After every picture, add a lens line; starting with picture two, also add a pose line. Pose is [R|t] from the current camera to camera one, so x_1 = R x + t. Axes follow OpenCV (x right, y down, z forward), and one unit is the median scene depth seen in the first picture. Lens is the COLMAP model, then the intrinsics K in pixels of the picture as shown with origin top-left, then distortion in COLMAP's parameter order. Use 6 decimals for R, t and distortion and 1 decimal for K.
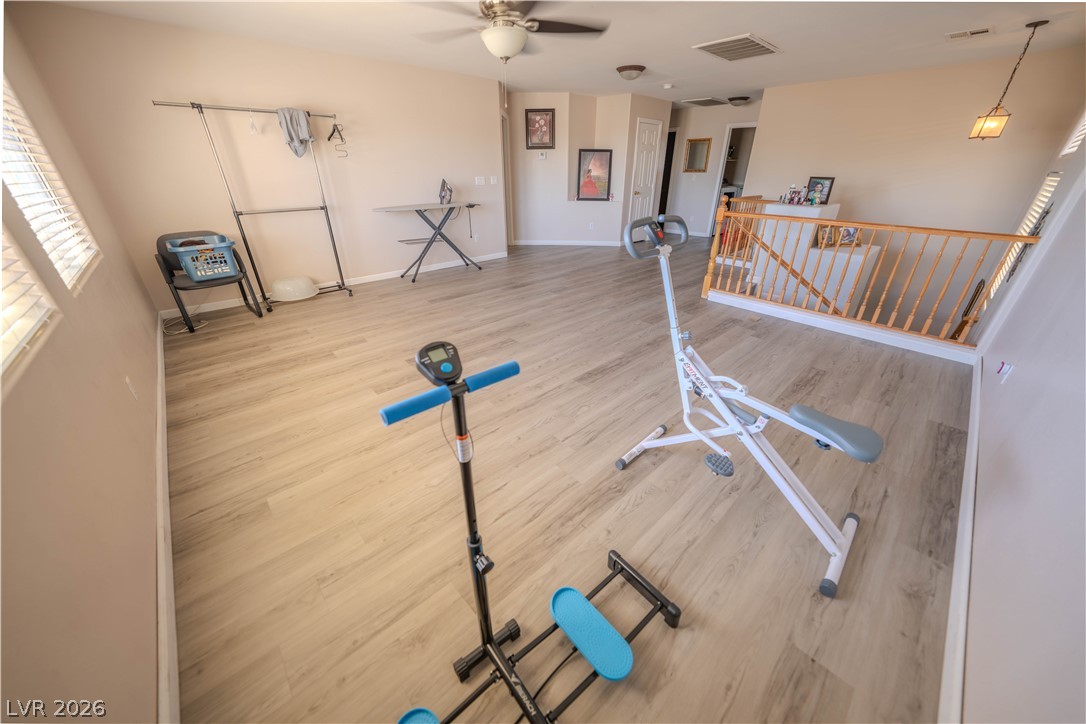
lens RADIAL K [[376.0, 0, 545.0], [0, 376.0, 363.6], [0, 0, 1]] dist [-0.019112, 0.002547]
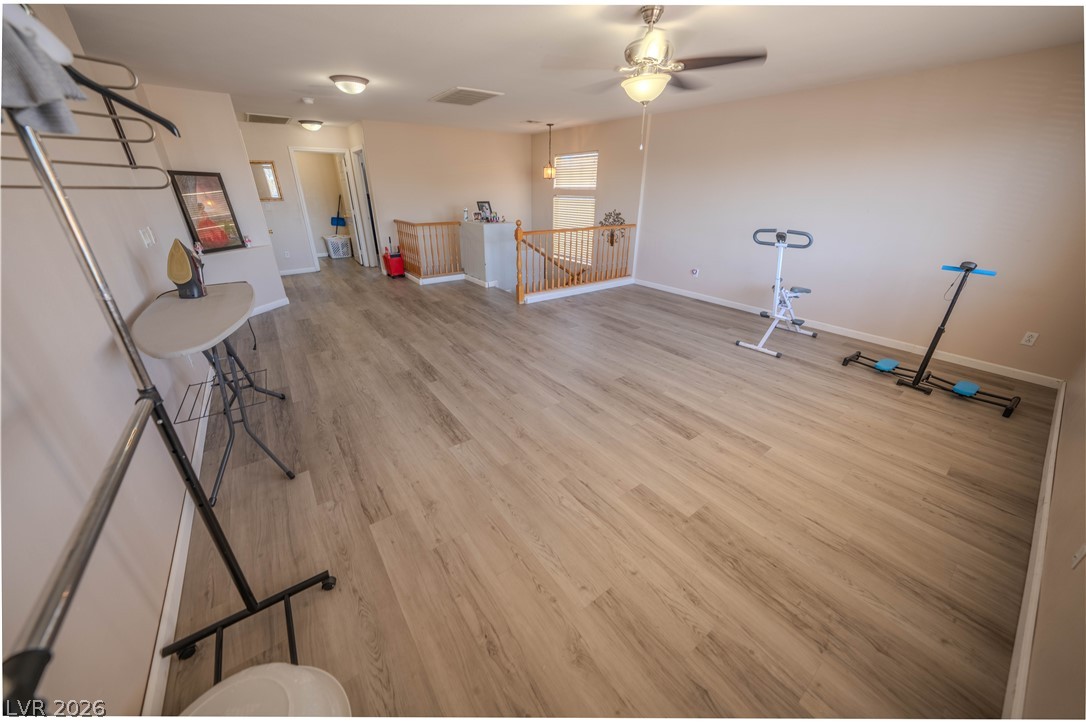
lens RADIAL K [[376.0, 0, 542.9], [0, 376.0, 362.9], [0, 0, 1]] dist [-0.019112, 0.002547]
pose [[0.116156, -0.416576, 0.901650, -0.906262], [0.455195, 0.829174, 0.324450, -0.469420], [-0.882783, 0.372740, 0.285936, 0.828504]]
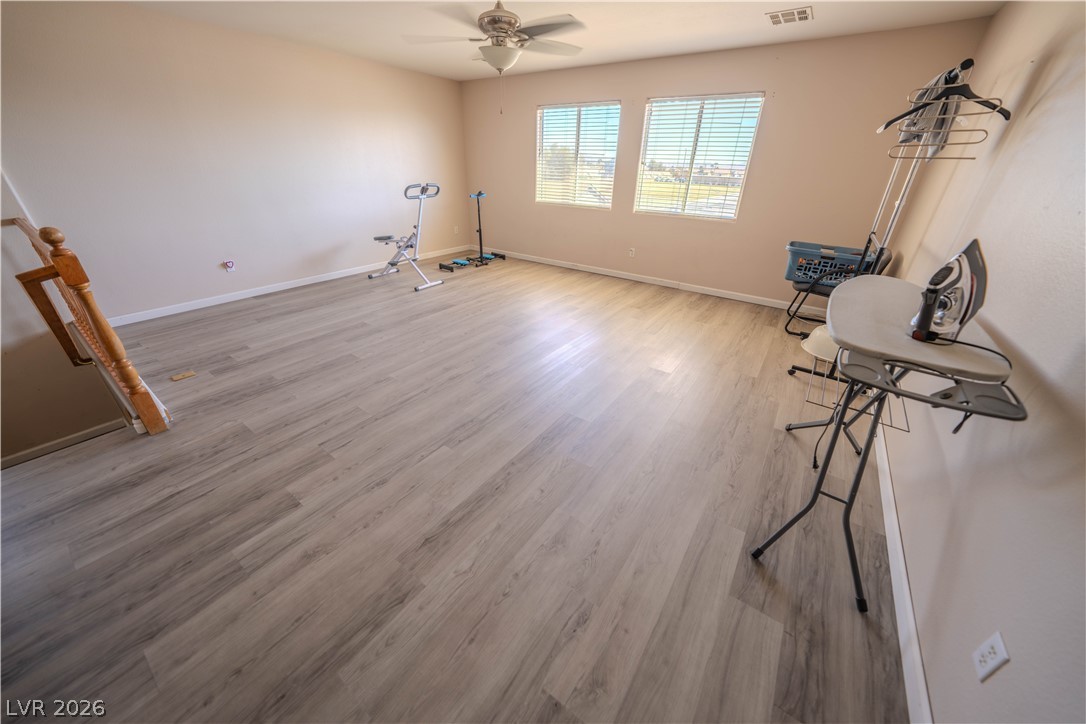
lens RADIAL K [[376.0, 0, 548.5], [0, 376.0, 361.7], [0, 0, 1]] dist [-0.019112, 0.002547]
pose [[-0.976863, 0.079466, -0.198555, 0.024775], [-0.118664, 0.570990, 0.812336, -0.845198], [0.177926, 0.817102, -0.548349, 1.596460]]
